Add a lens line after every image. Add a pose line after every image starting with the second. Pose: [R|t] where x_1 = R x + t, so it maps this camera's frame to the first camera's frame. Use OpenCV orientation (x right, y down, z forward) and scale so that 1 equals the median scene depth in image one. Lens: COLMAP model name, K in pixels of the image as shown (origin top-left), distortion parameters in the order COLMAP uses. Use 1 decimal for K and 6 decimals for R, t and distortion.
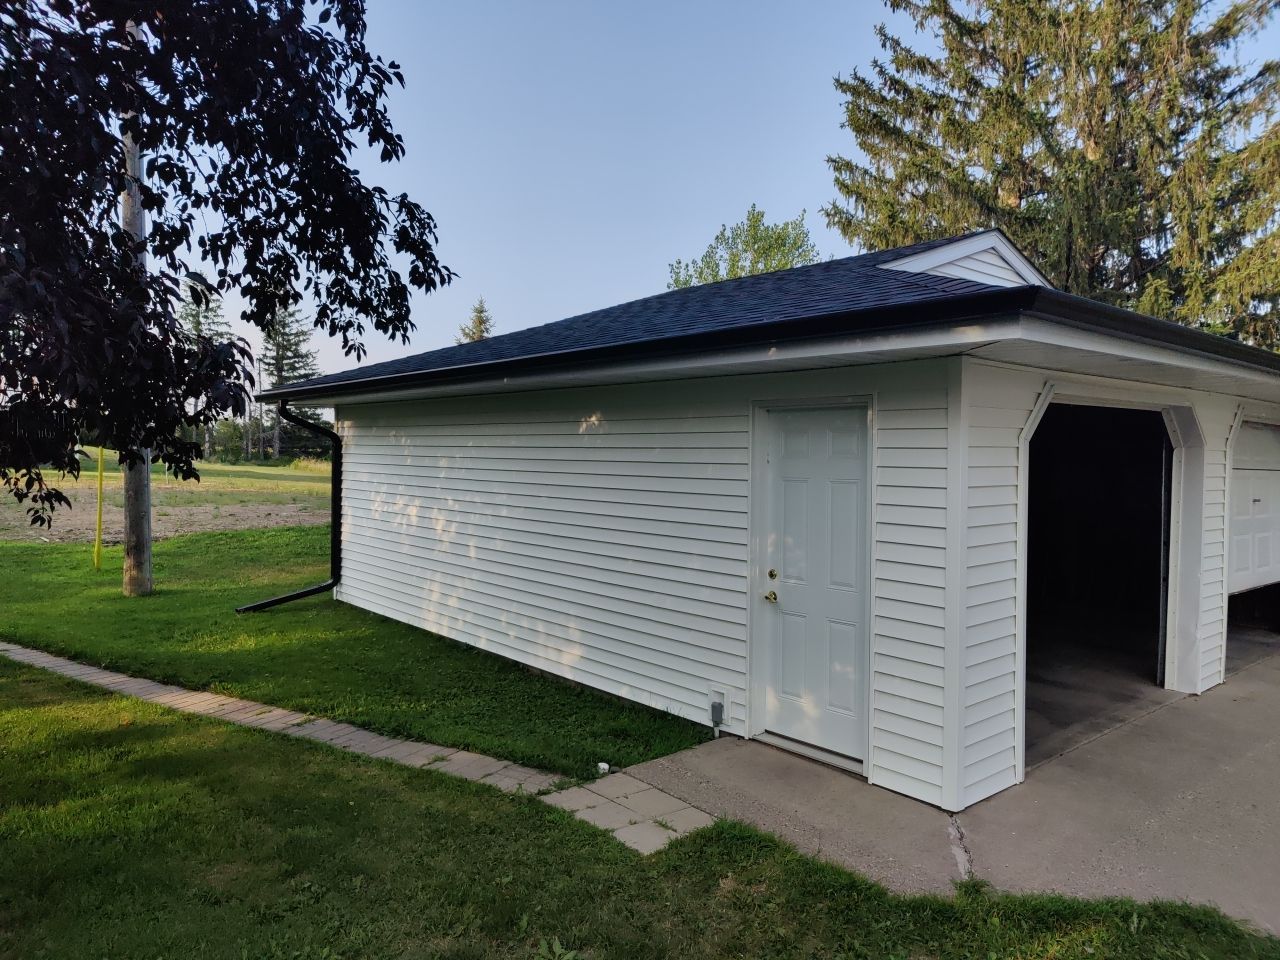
lens RADIAL K [[888.3, 0, 641.3], [0, 888.3, 485.6], [0, 0, 1]] dist [-0.004528, -0.001742]
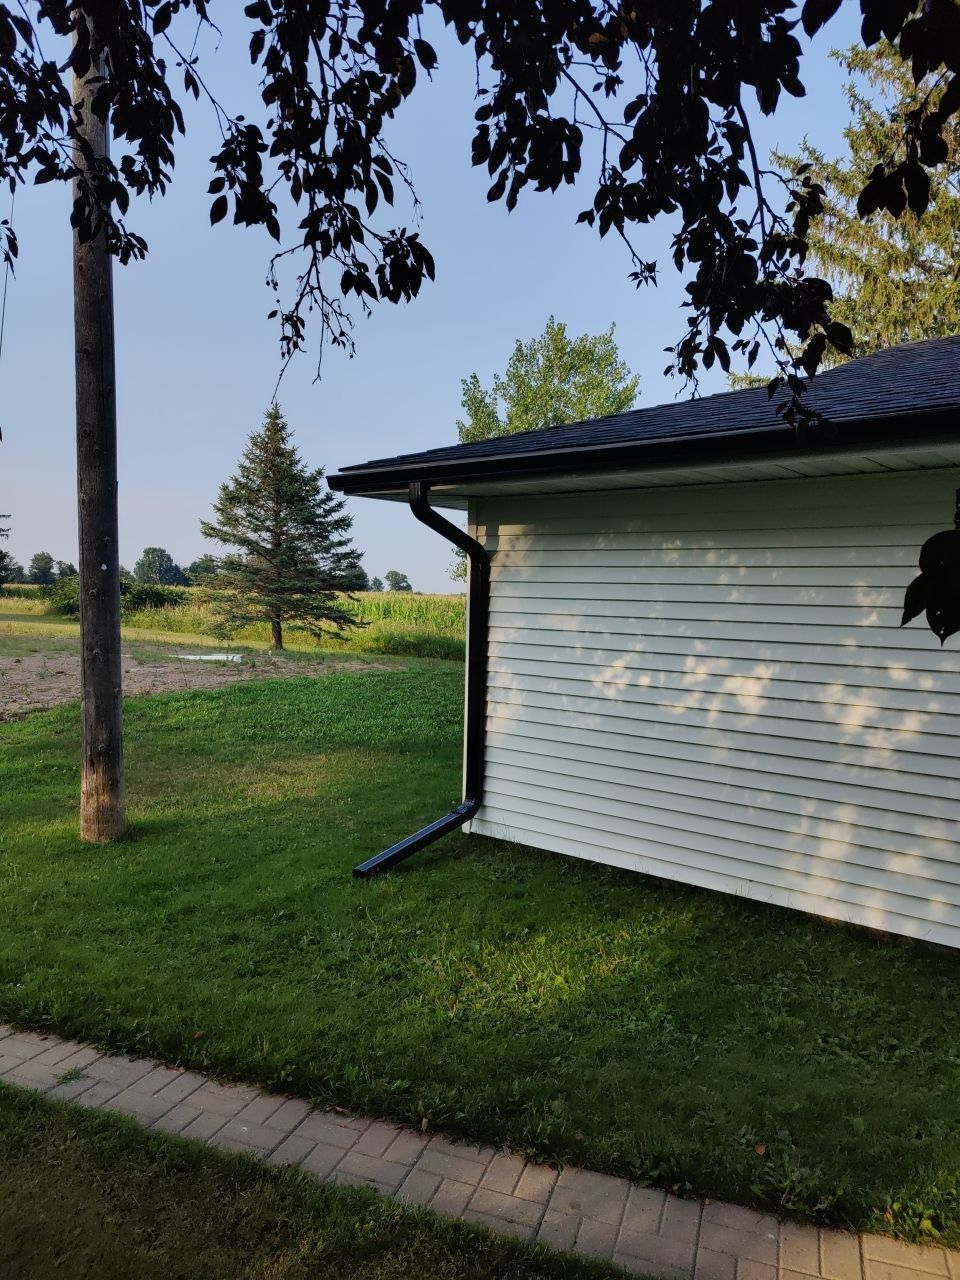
lens RADIAL K [[888.3, 0, 479.0], [0, 888.3, 632.0], [0, 0, 1]] dist [-0.004528, -0.001742]
pose [[0.983721, -0.002500, 0.179688, -0.443960], [0.000302, 0.999925, 0.012259, -0.010058], [-0.179705, -0.012005, 0.983647, 0.427279]]
